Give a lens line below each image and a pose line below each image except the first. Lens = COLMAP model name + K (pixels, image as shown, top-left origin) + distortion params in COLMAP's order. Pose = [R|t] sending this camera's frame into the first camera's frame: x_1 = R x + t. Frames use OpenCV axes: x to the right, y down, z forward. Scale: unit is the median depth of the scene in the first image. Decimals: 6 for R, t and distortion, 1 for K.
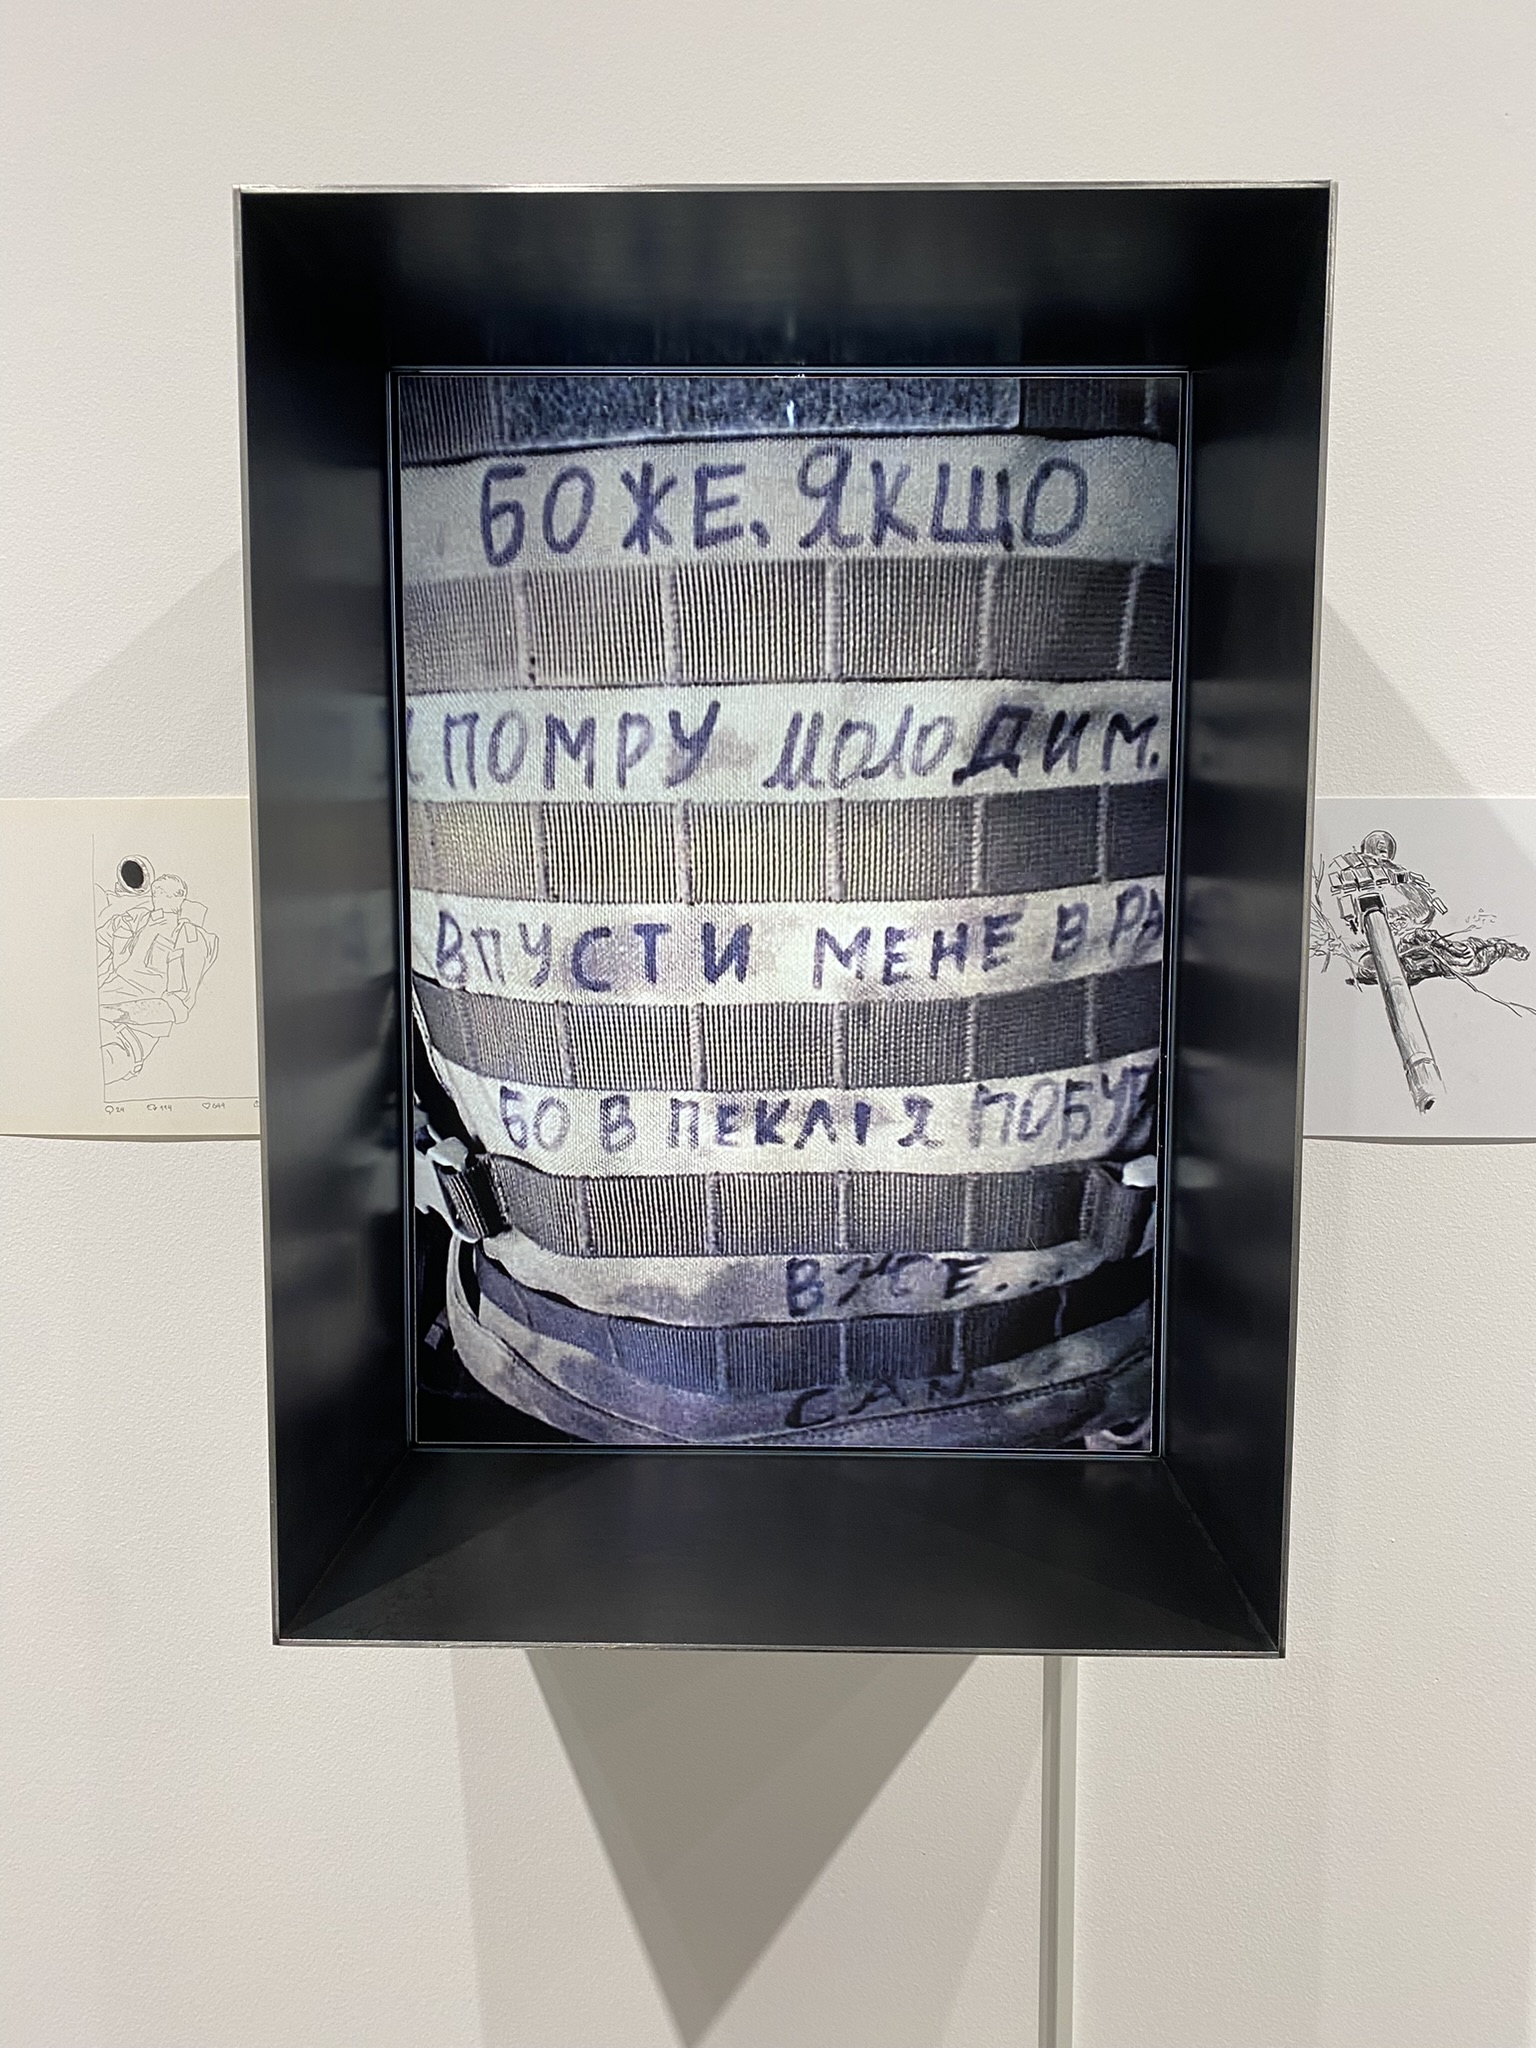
lens RADIAL K [[1548.2, 0, 796.4], [0, 1548.2, 1005.6], [0, 0, 1]] dist [0.080644, -0.099221]
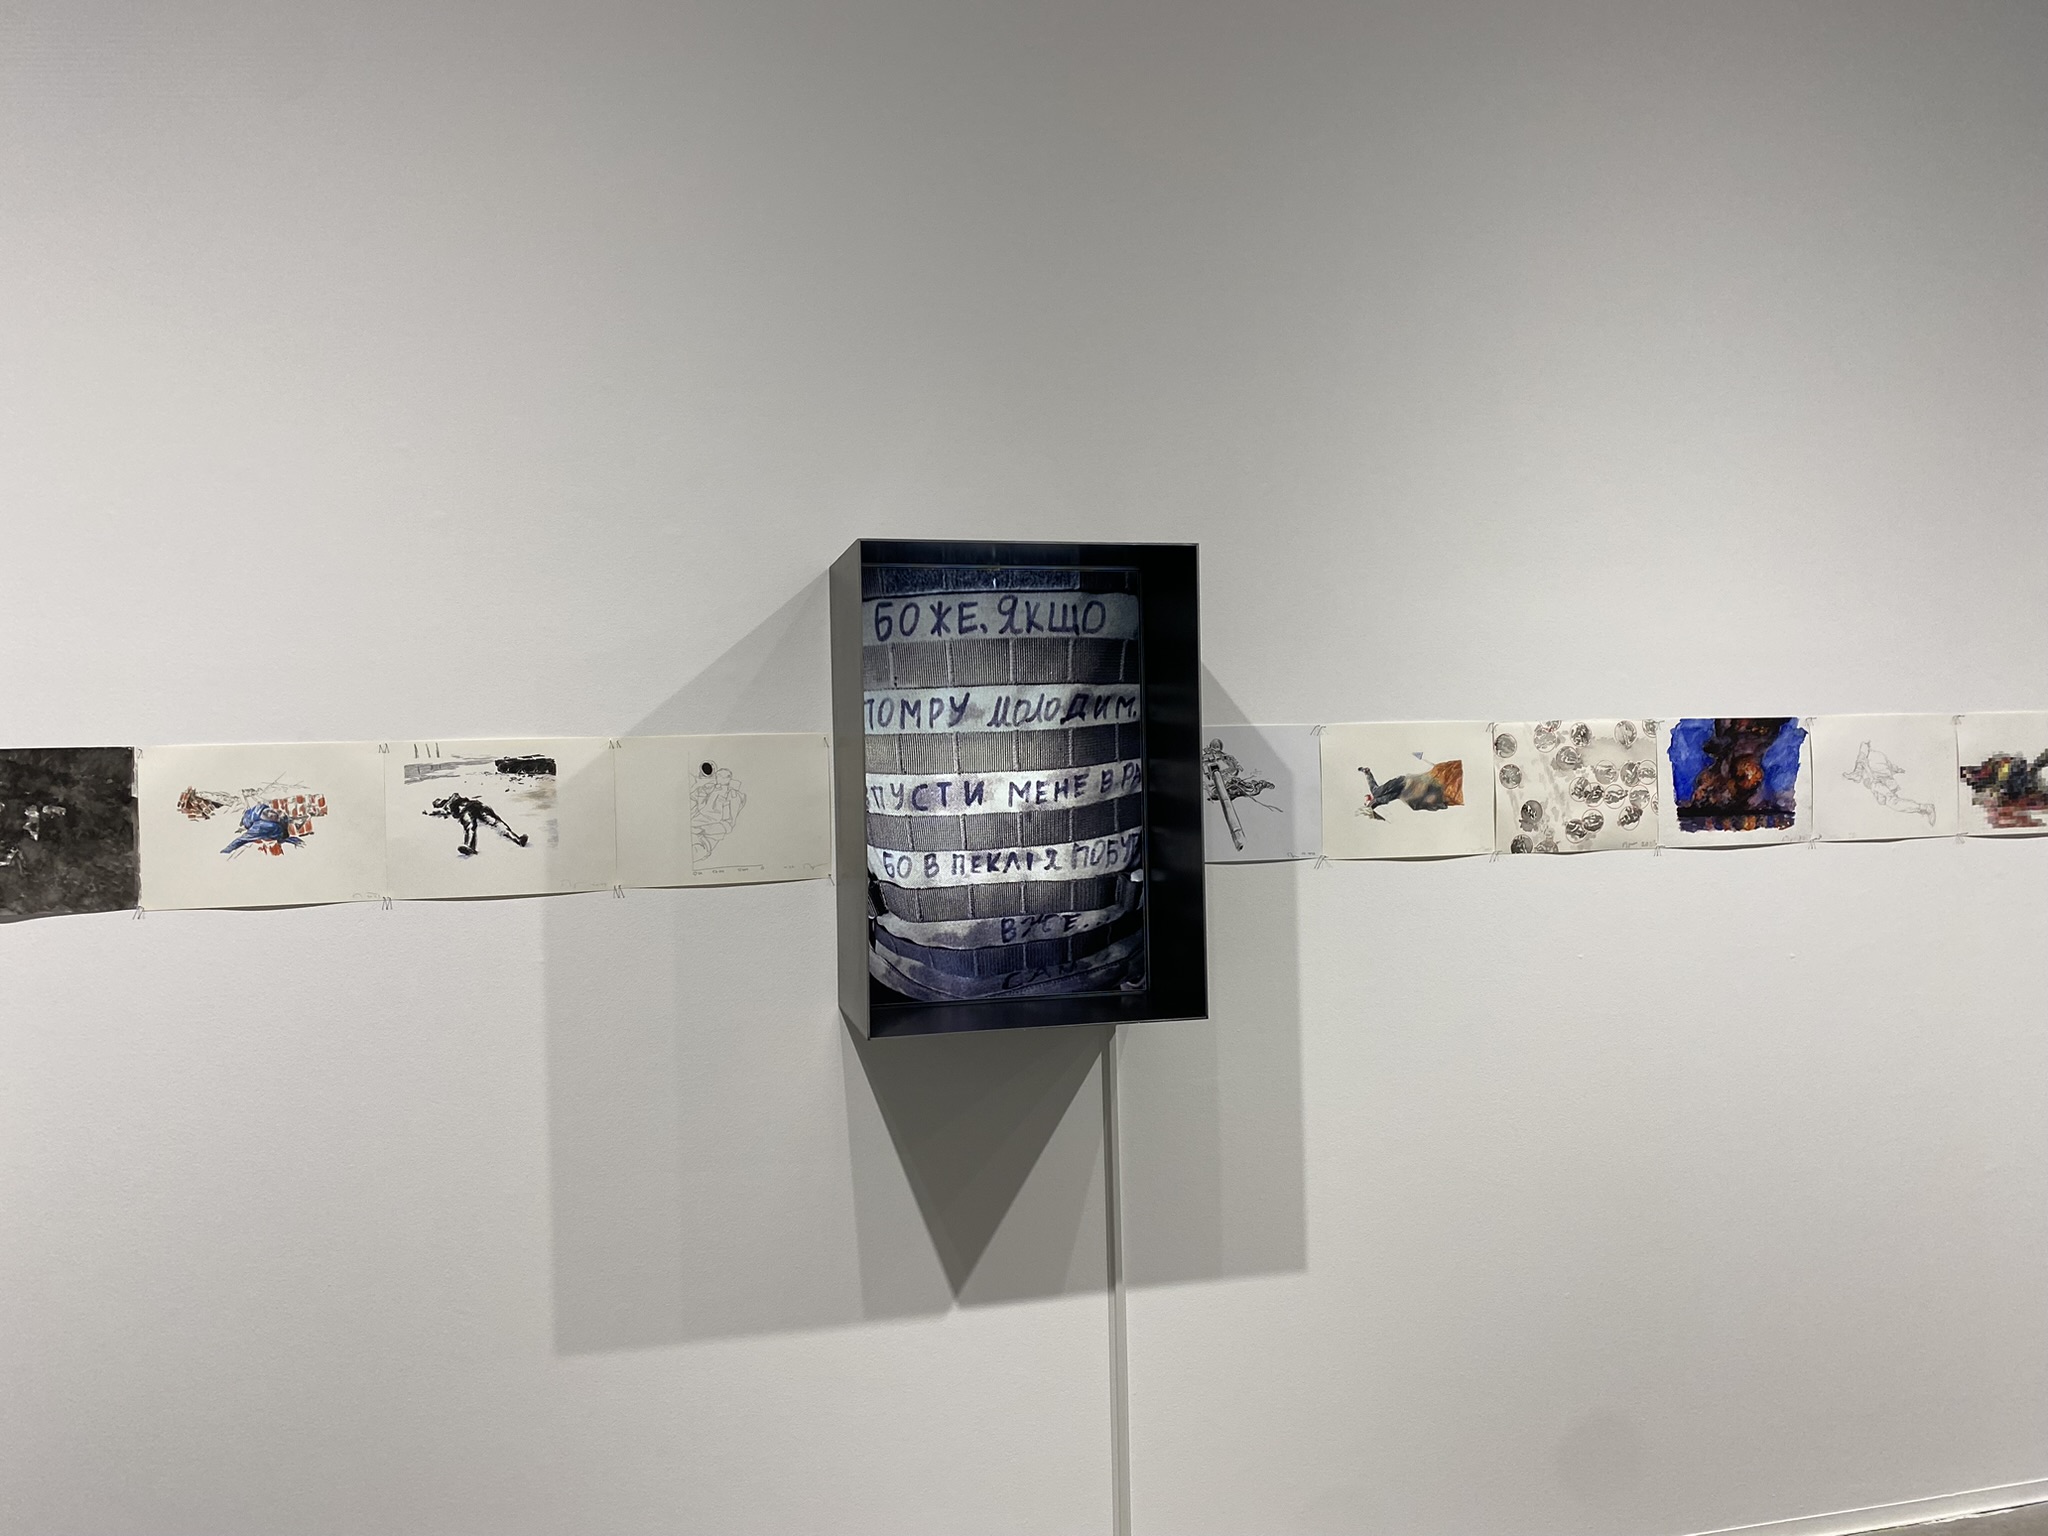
lens RADIAL K [[1548.2, 0, 1013.8], [0, 1548.2, 755.0], [0, 0, 1]] dist [0.080644, -0.099221]
pose [[0.967305, -0.022057, 0.252653, -0.602822], [0.047914, 0.994164, -0.096651, 0.146014], [-0.249047, 0.105596, 0.962717, -1.387357]]
